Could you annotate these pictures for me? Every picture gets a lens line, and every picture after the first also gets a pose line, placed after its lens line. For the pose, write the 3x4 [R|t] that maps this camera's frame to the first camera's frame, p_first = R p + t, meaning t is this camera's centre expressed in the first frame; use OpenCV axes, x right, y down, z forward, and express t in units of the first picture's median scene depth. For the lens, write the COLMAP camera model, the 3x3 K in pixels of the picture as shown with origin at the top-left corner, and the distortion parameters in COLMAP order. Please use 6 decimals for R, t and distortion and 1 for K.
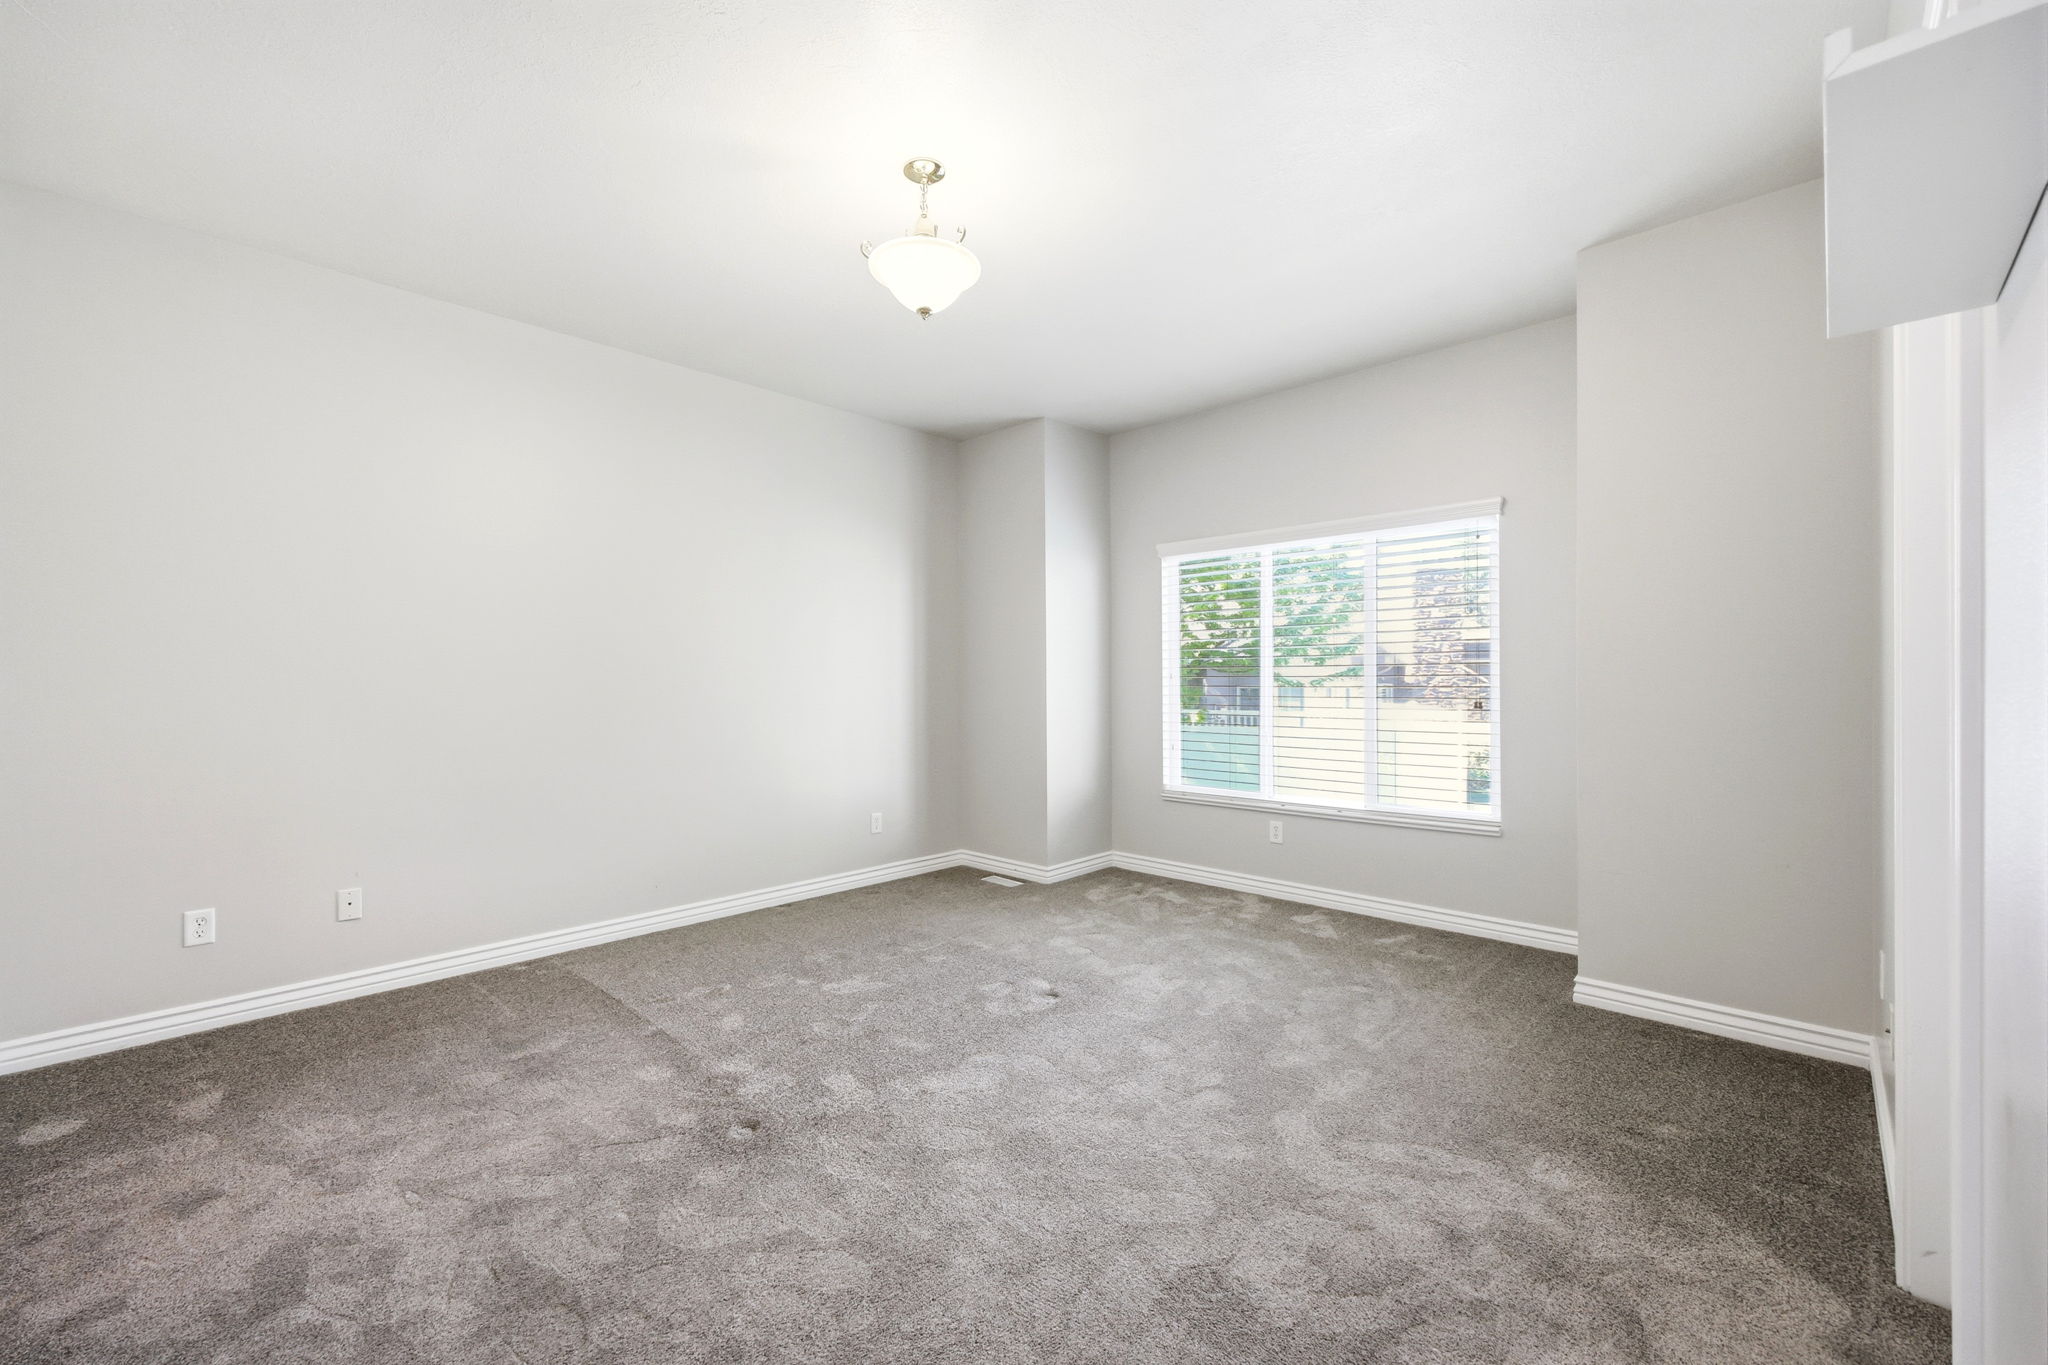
lens RADIAL K [[822.9, 0, 1021.9], [0, 822.9, 686.4], [0, 0, 1]] dist [-0.000531, -0.000137]
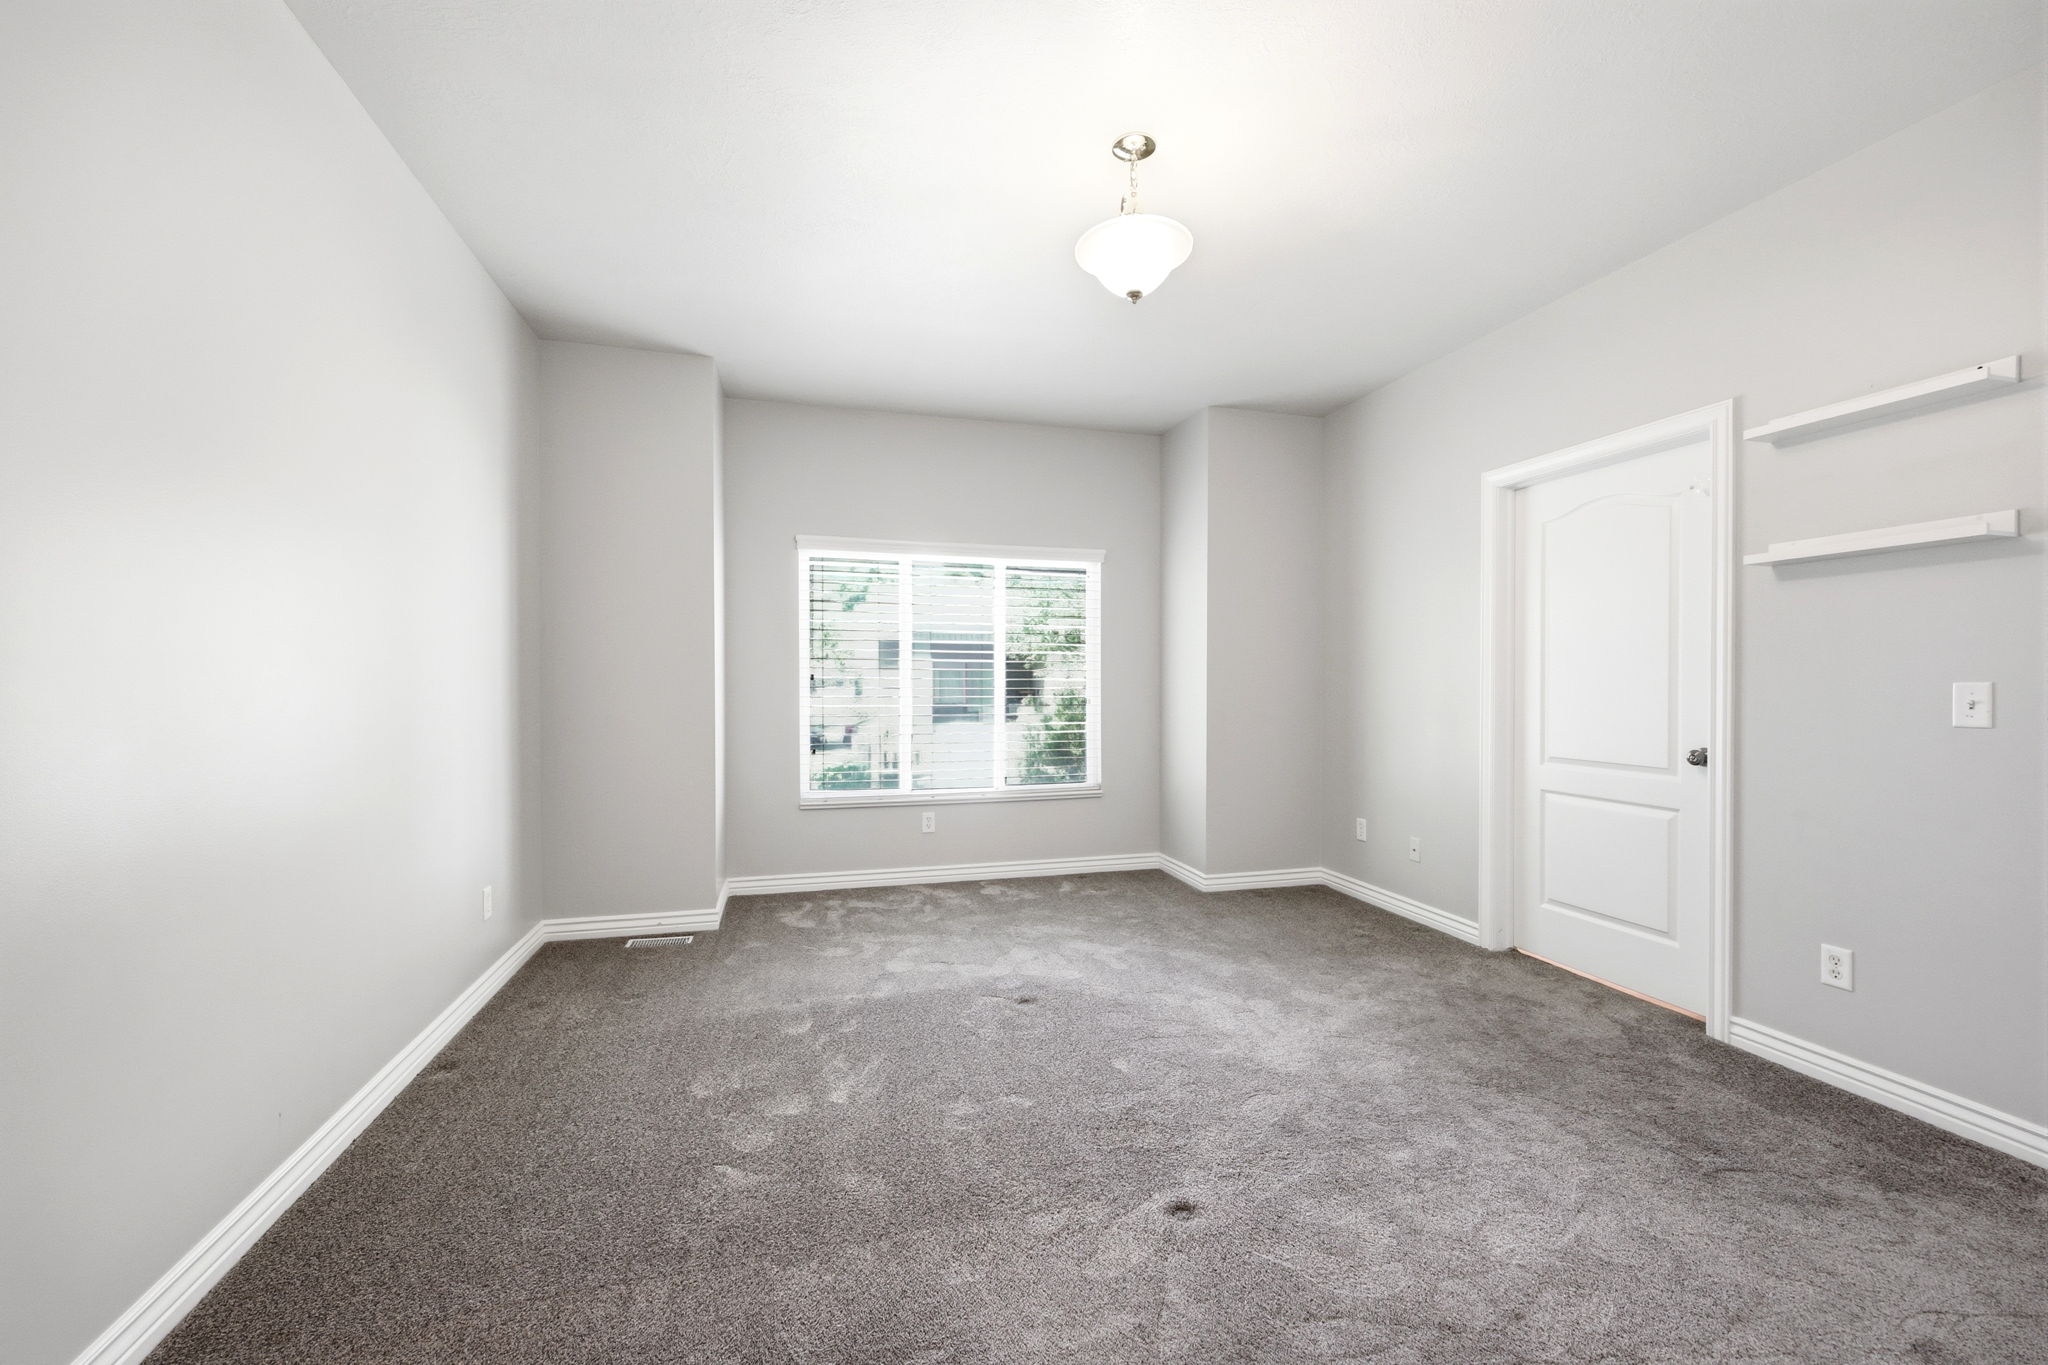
lens RADIAL K [[822.9, 0, 1021.9], [0, 822.9, 686.4], [0, 0, 1]] dist [-0.000531, -0.000137]
pose [[0.512016, -0.001439, 0.858975, -0.712831], [0.004252, 0.999991, -0.000859, 0.000735], [-0.858965, 0.004092, 0.512017, 0.441270]]
